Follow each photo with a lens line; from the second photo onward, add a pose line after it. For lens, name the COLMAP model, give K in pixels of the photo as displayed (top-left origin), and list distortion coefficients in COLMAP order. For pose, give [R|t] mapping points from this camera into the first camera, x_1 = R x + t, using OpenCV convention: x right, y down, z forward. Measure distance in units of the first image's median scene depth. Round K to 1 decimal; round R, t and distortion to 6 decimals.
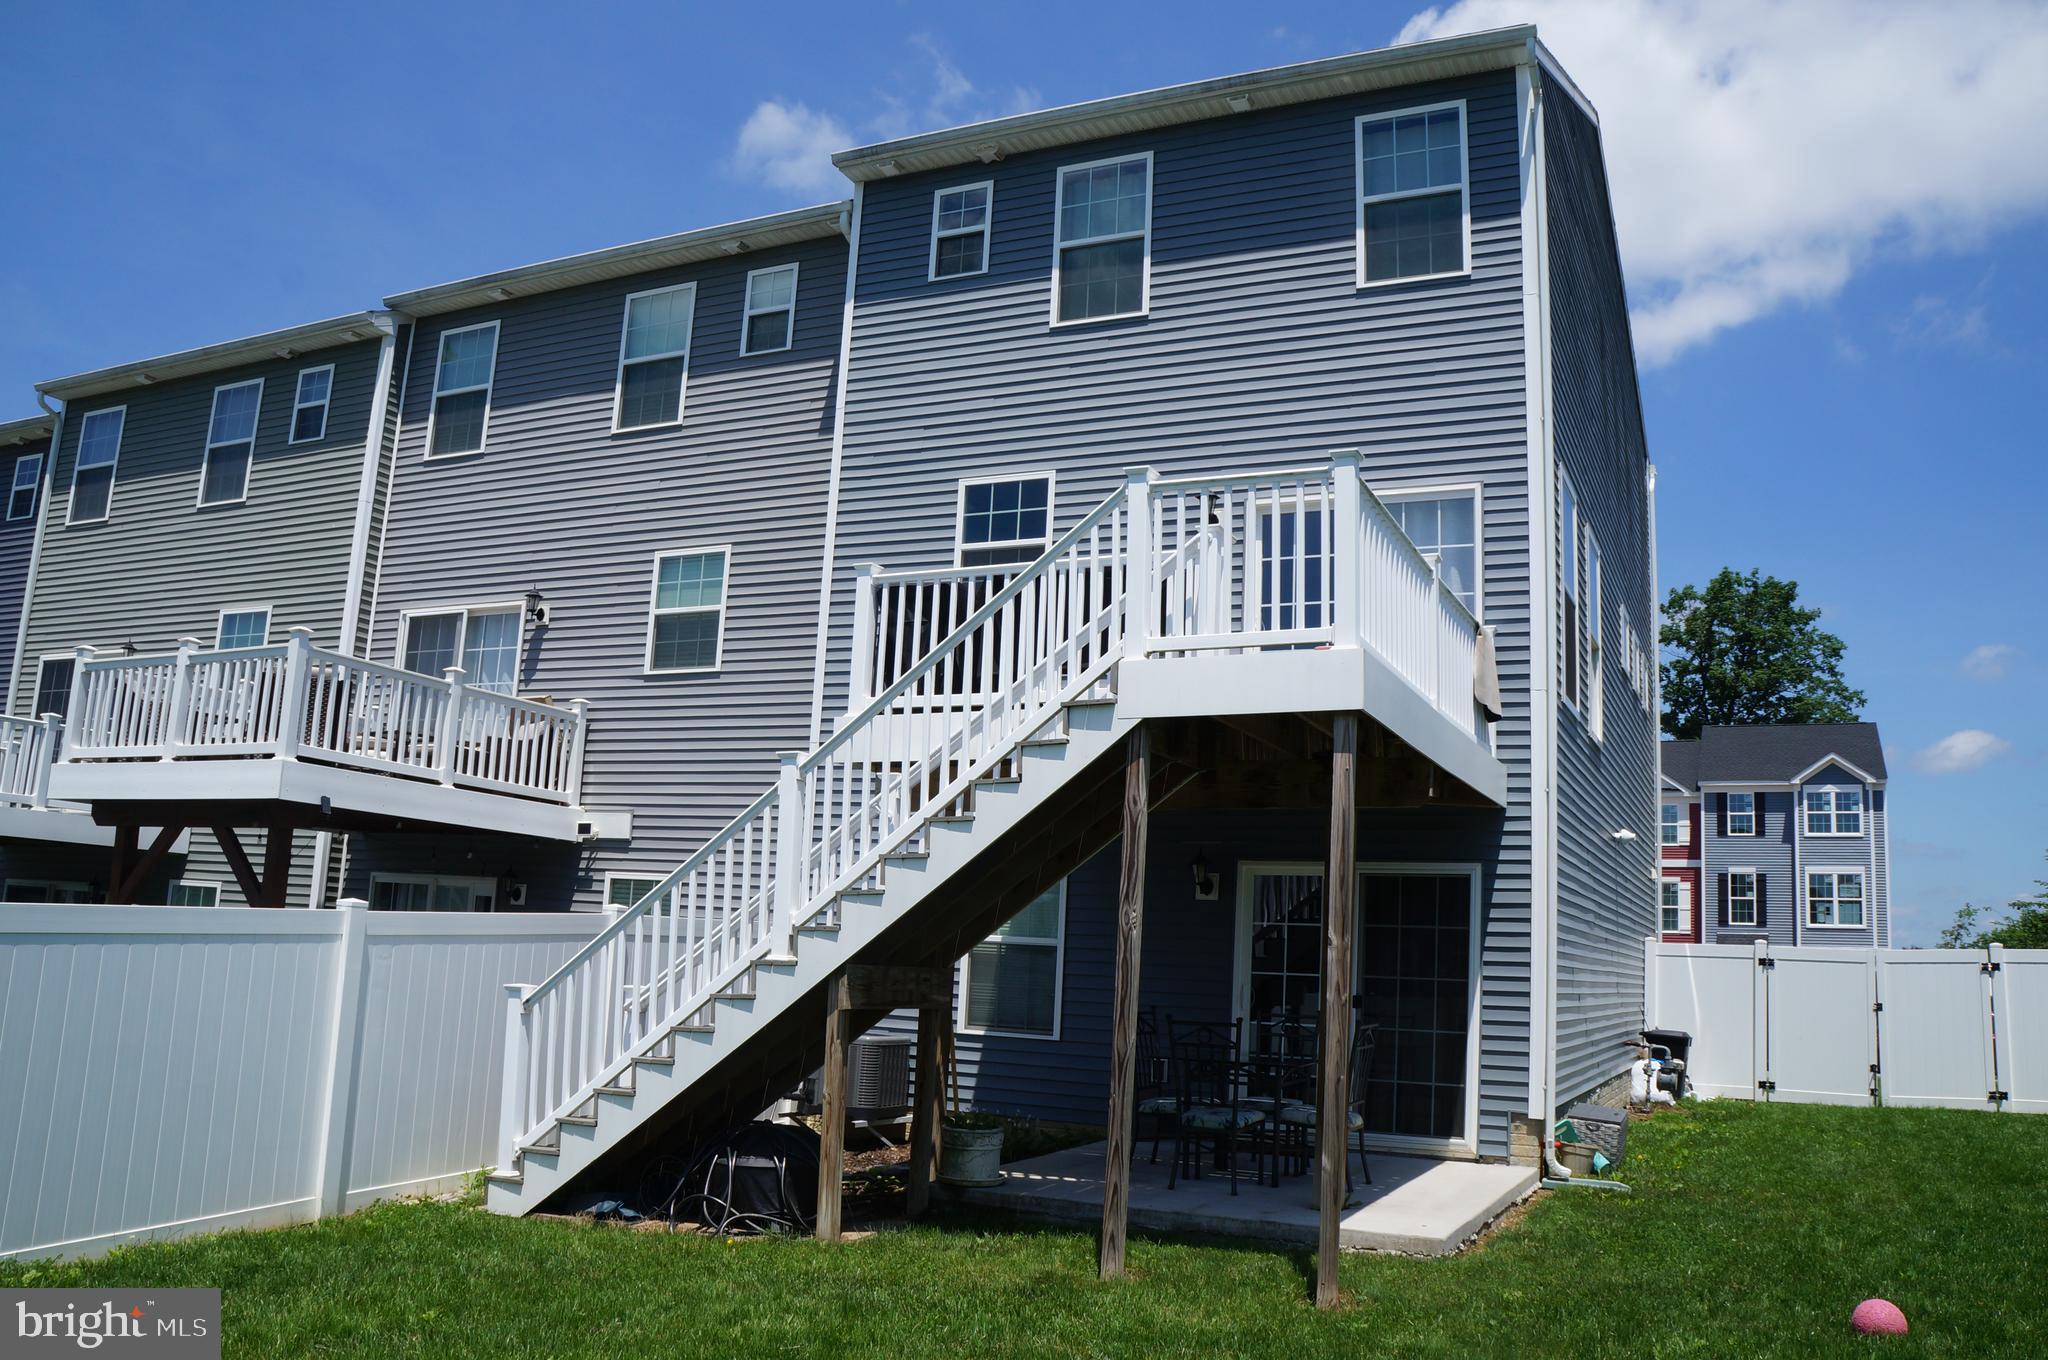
lens RADIAL K [[1628.2, 0, 1022.7], [0, 1628.2, 690.0], [0, 0, 1]] dist [-0.166596, 0.127429]
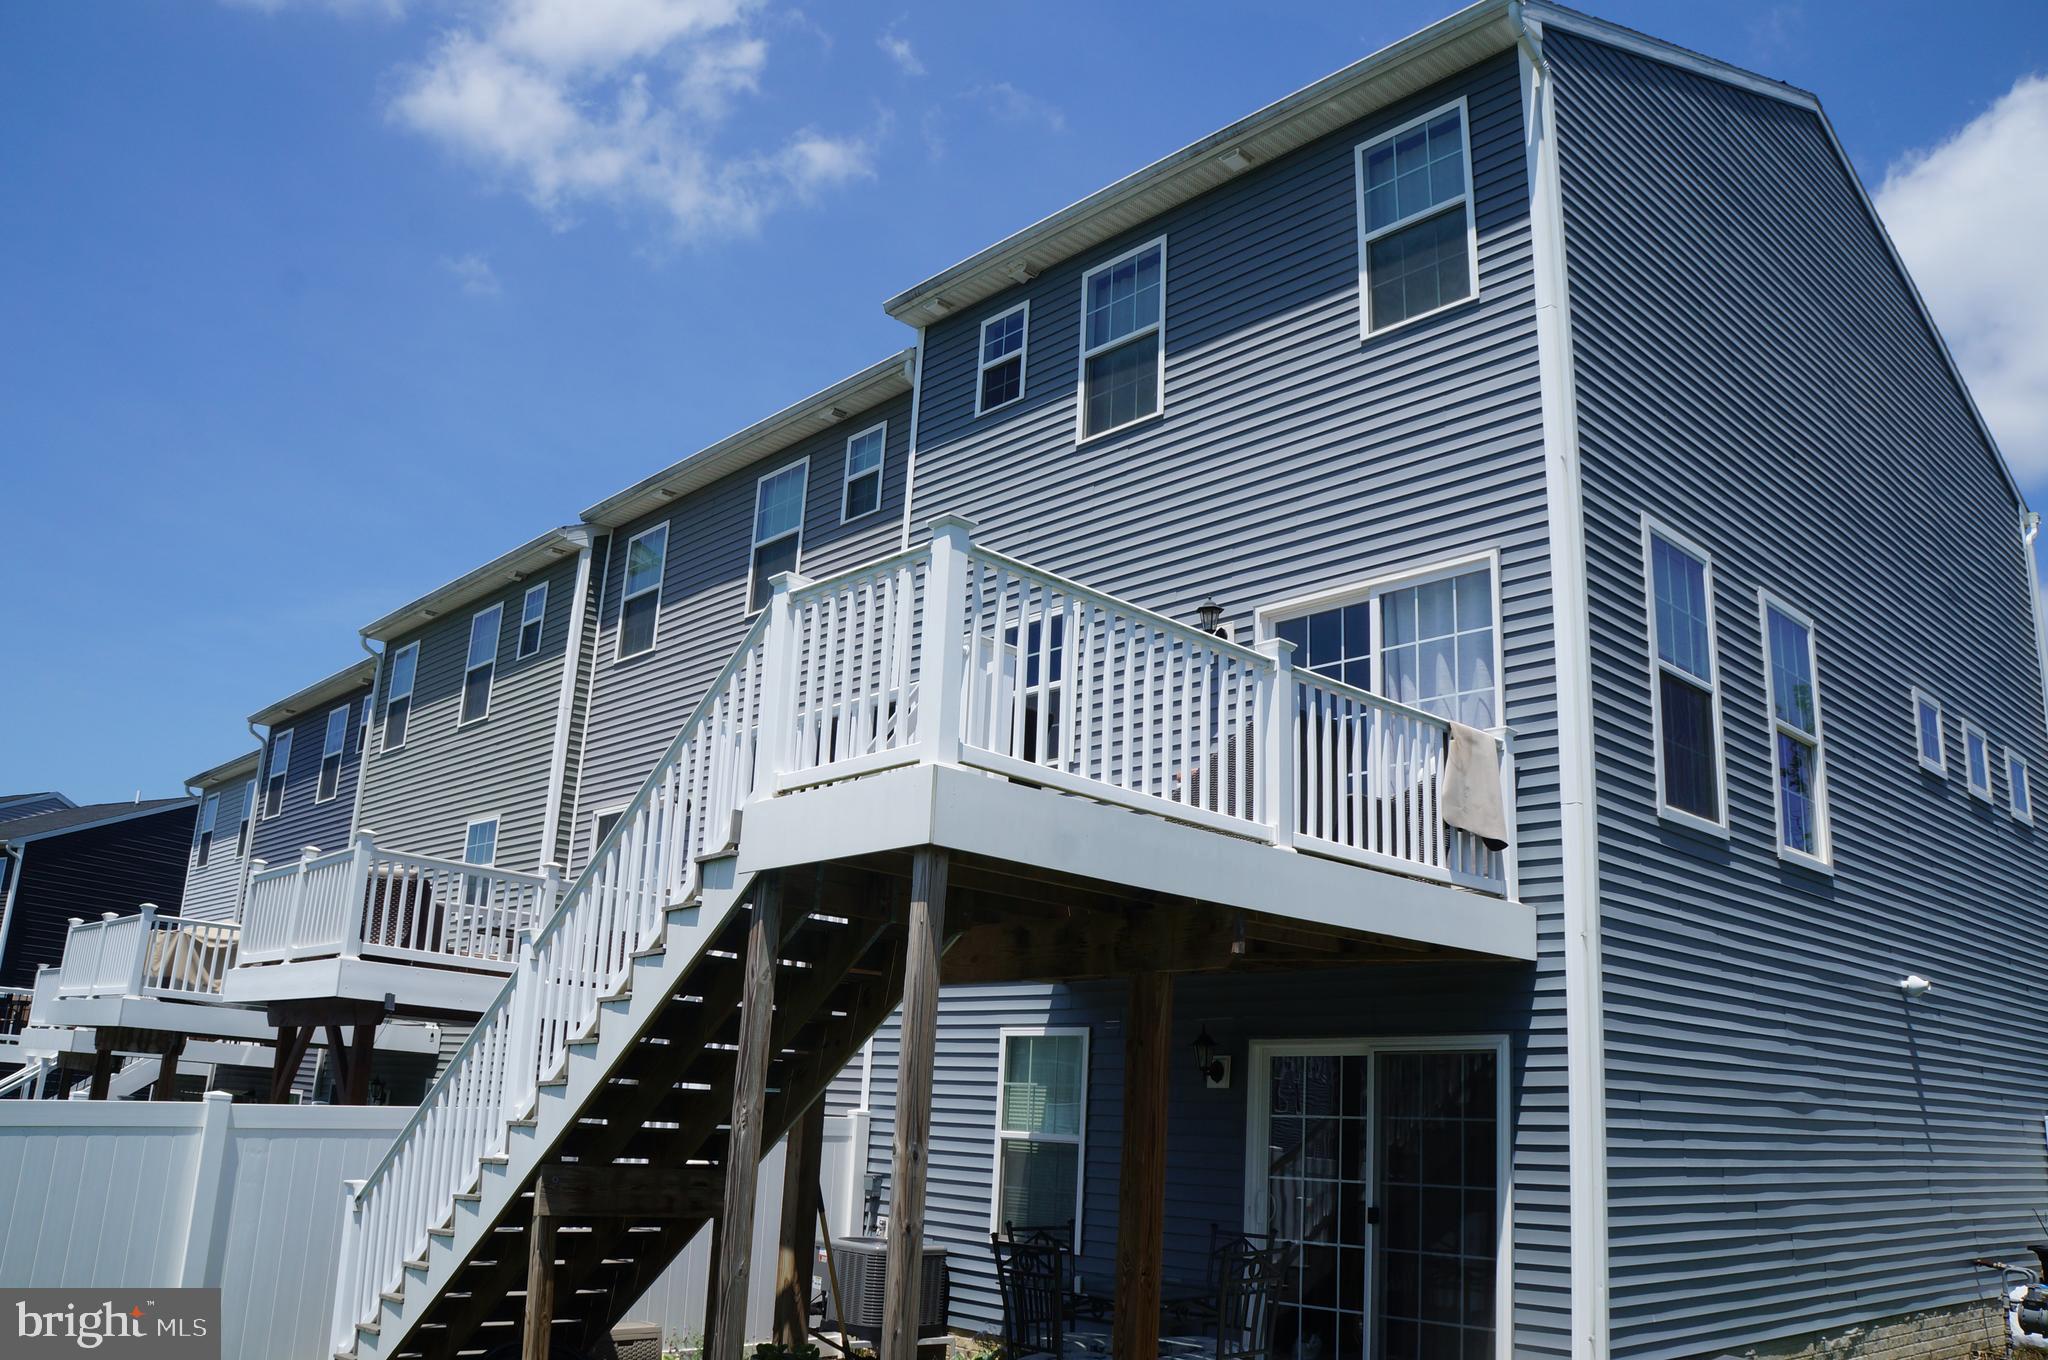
lens RADIAL K [[1628.2, 0, 1030.5], [0, 1628.2, 686.9], [0, 0, 1]] dist [-0.166596, 0.127429]
pose [[0.930510, -0.099729, -0.352427, 0.323582], [0.058672, 0.990377, -0.125342, 0.023014], [0.361536, 0.095955, 0.927407, 0.175543]]
